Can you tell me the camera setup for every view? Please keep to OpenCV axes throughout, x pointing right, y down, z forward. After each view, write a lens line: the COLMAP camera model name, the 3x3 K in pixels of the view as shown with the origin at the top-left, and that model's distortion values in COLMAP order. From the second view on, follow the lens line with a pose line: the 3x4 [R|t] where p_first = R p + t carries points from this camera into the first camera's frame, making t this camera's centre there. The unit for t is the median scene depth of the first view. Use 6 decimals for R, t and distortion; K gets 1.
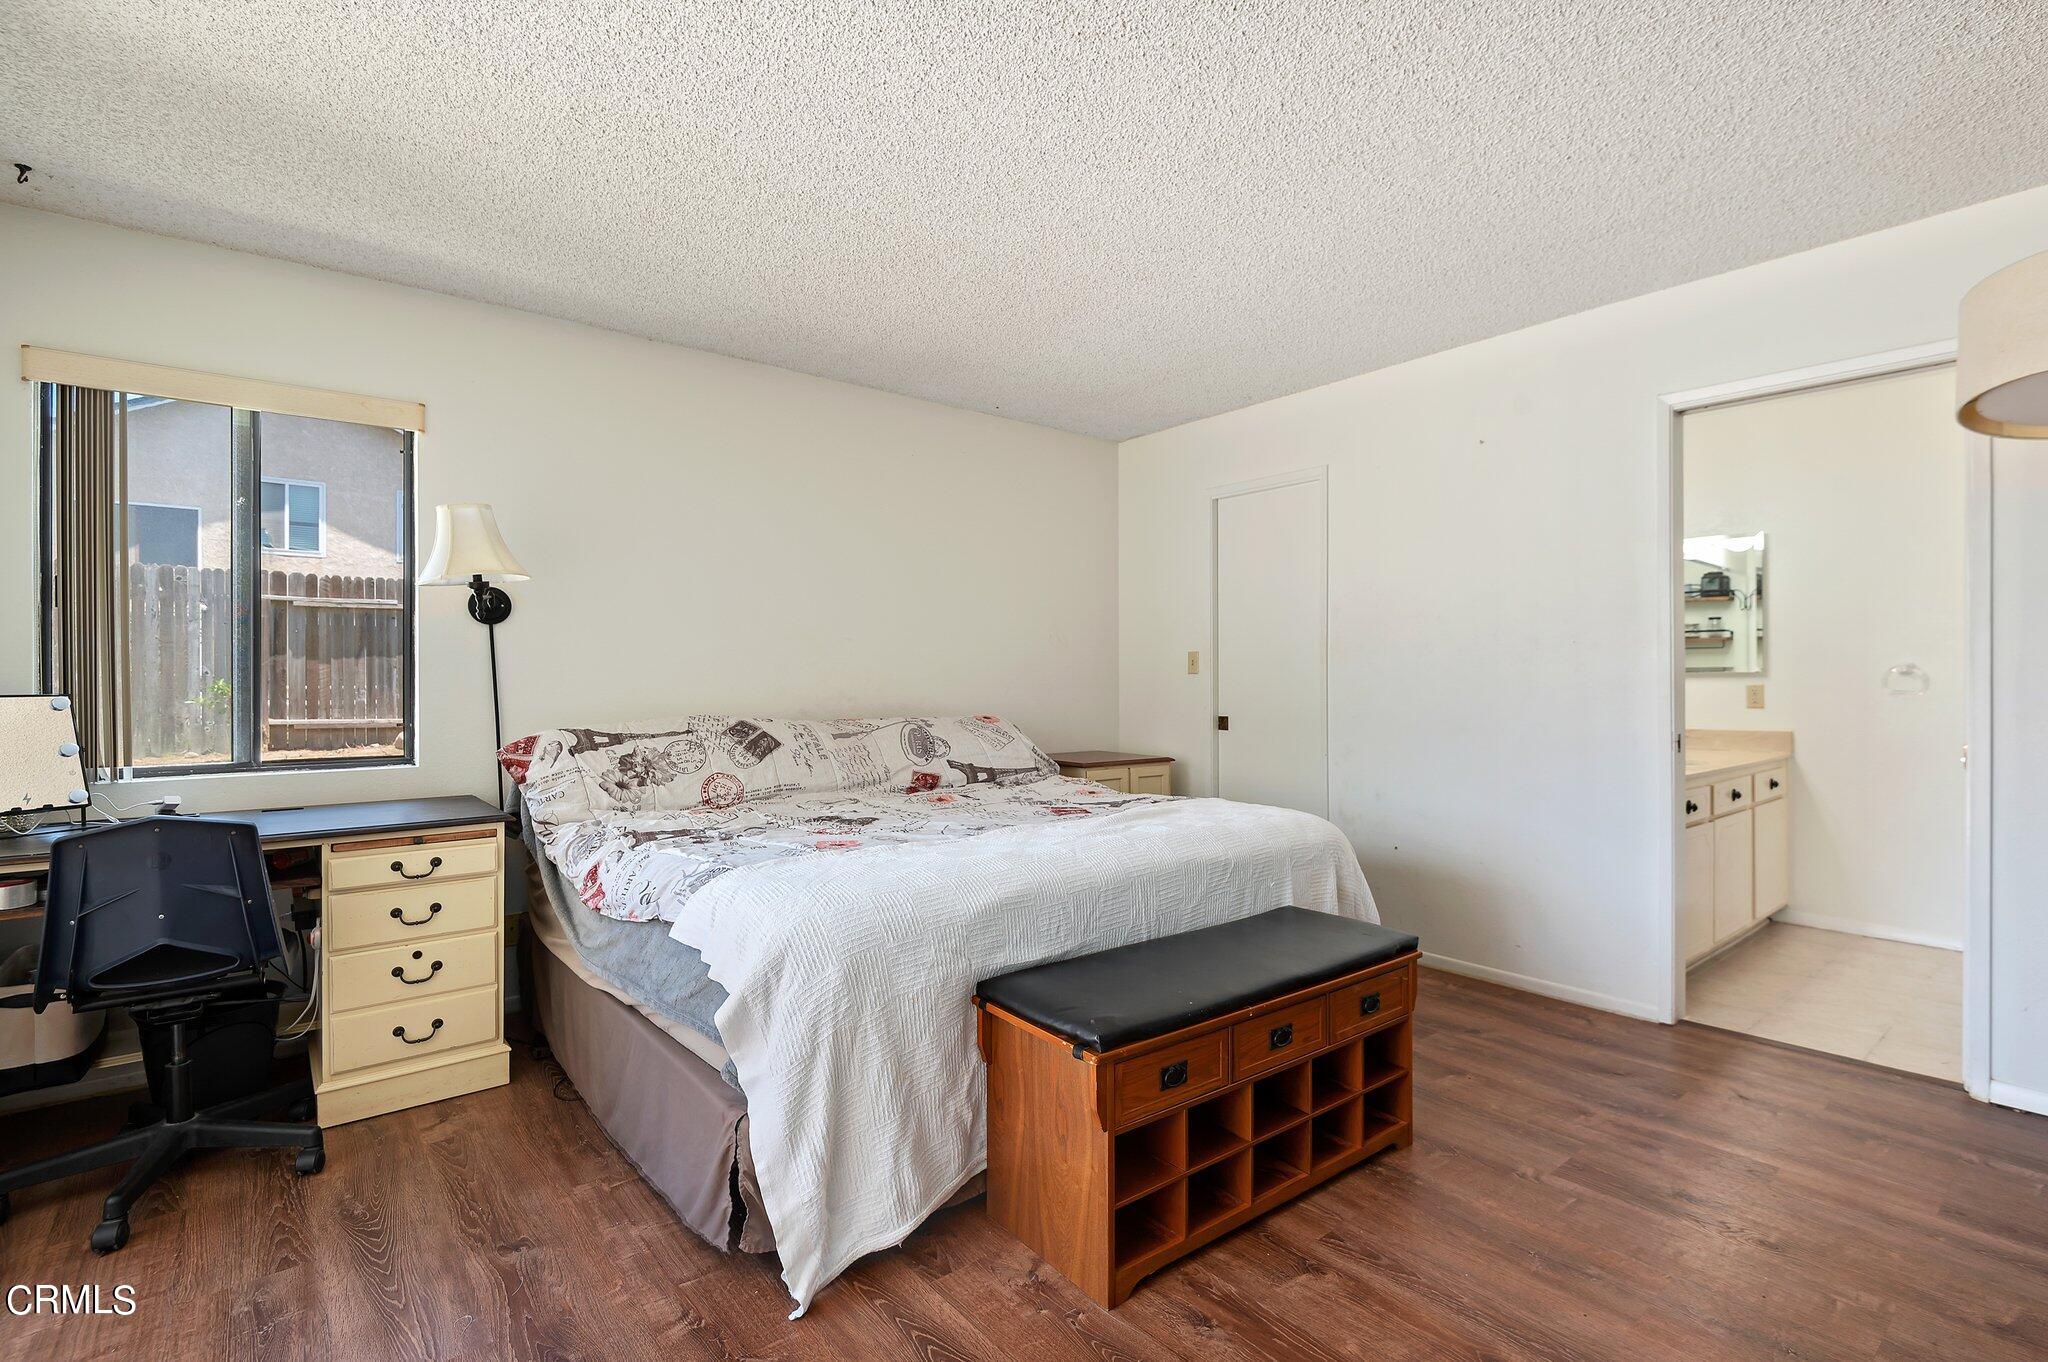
lens RADIAL K [[955.8, 0, 1071.1], [0, 955.8, 684.2], [0, 0, 1]] dist [-0.002018, -0.002498]
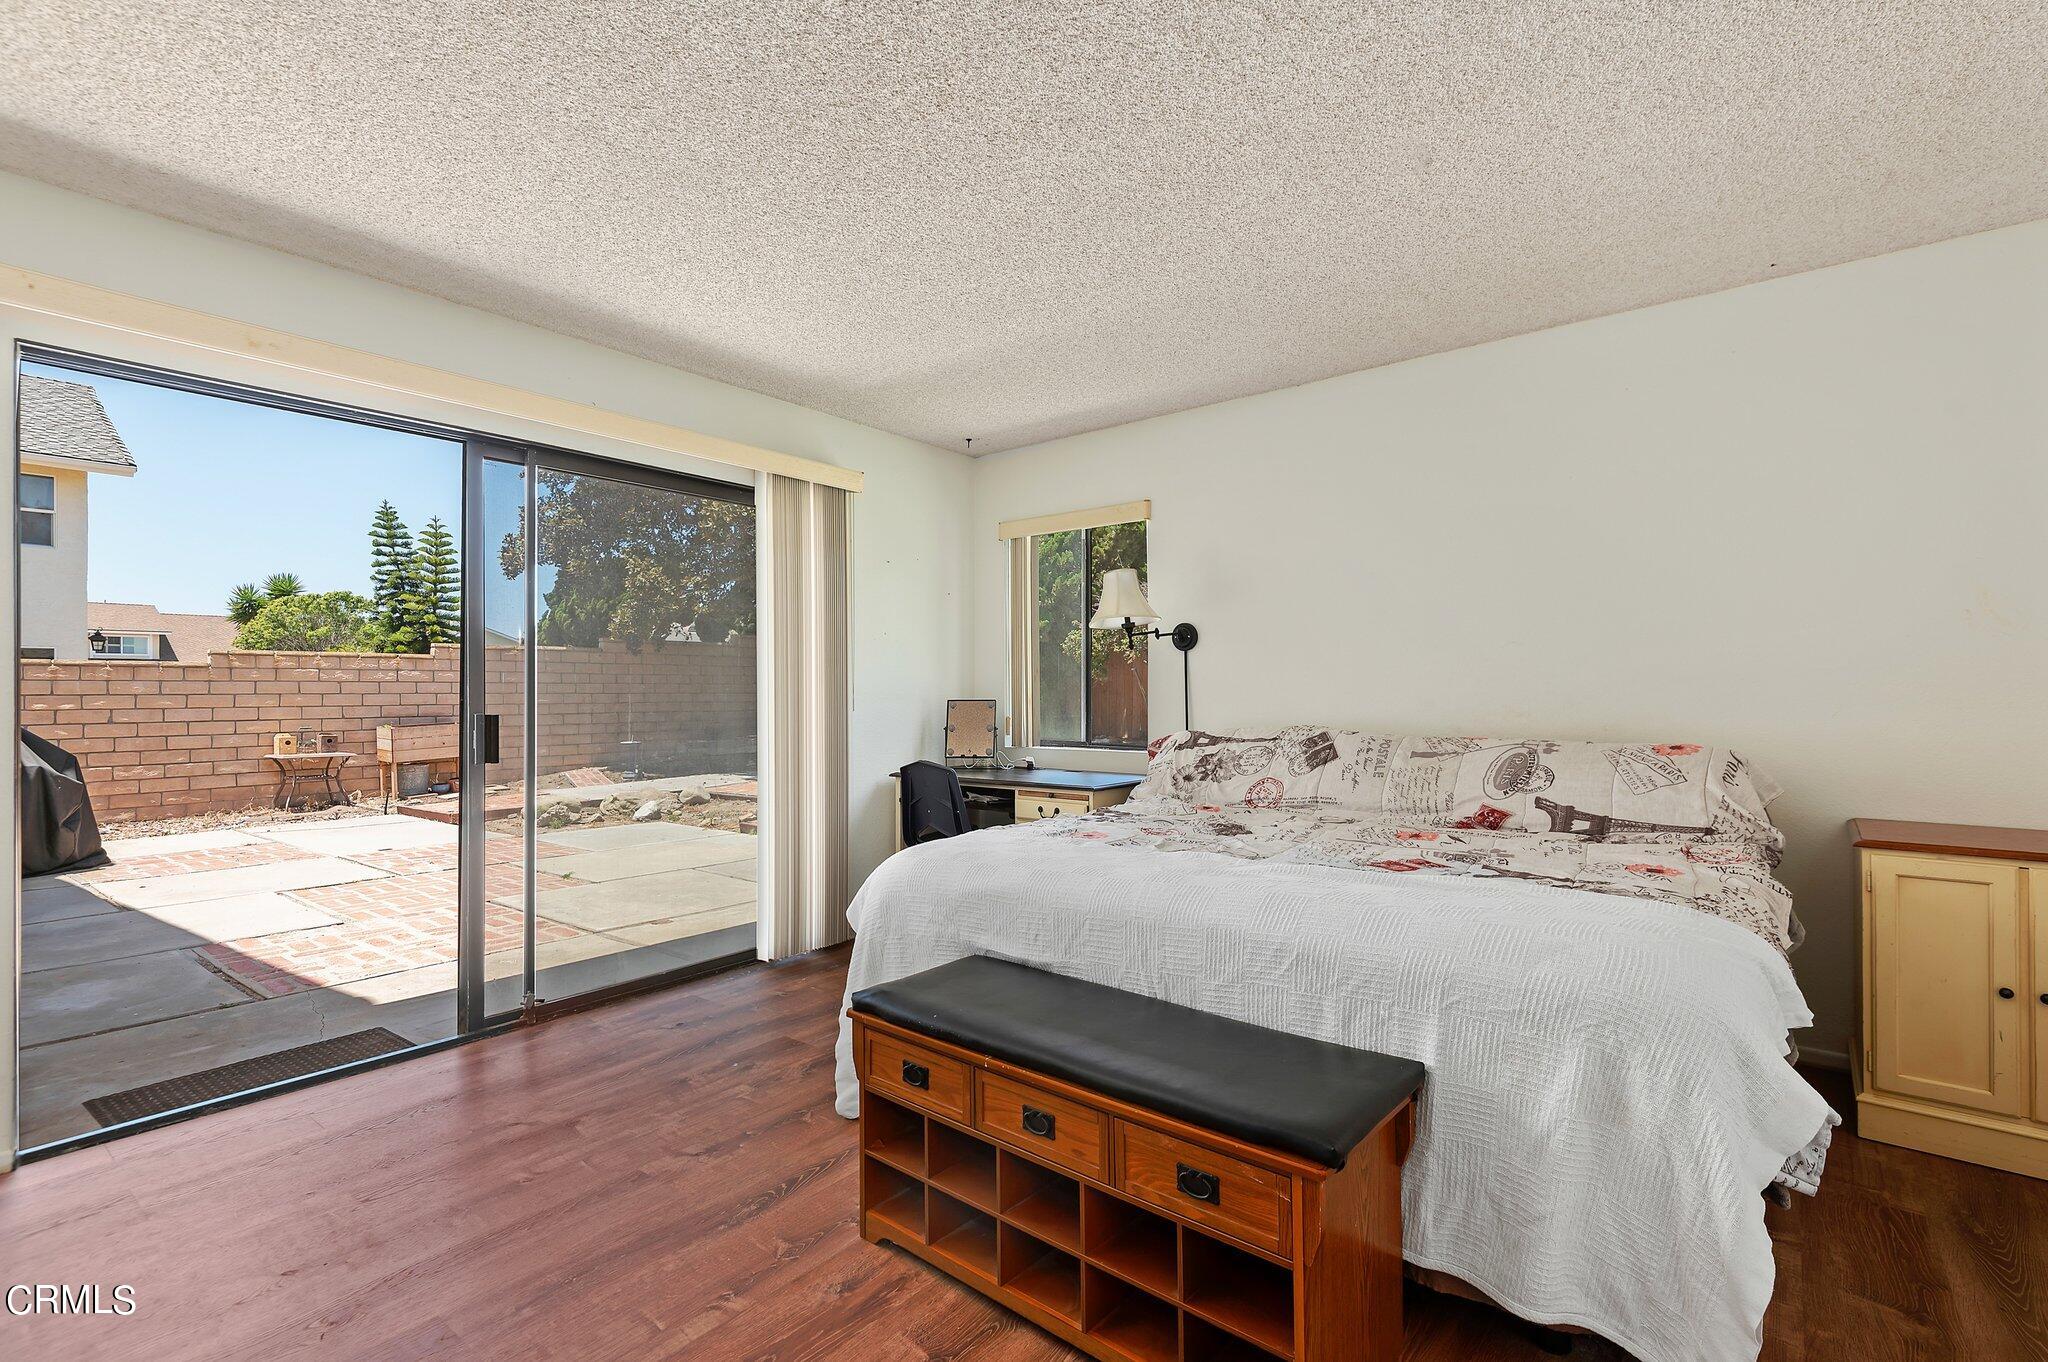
lens RADIAL K [[955.8, 0, 1025.7], [0, 955.8, 677.5], [0, 0, 1]] dist [-0.002018, -0.002498]
pose [[0.180373, -0.011333, -0.983533, 0.845226], [-0.005839, 0.999904, -0.012592, -0.008926], [0.983581, 0.008014, 0.180290, 0.674110]]
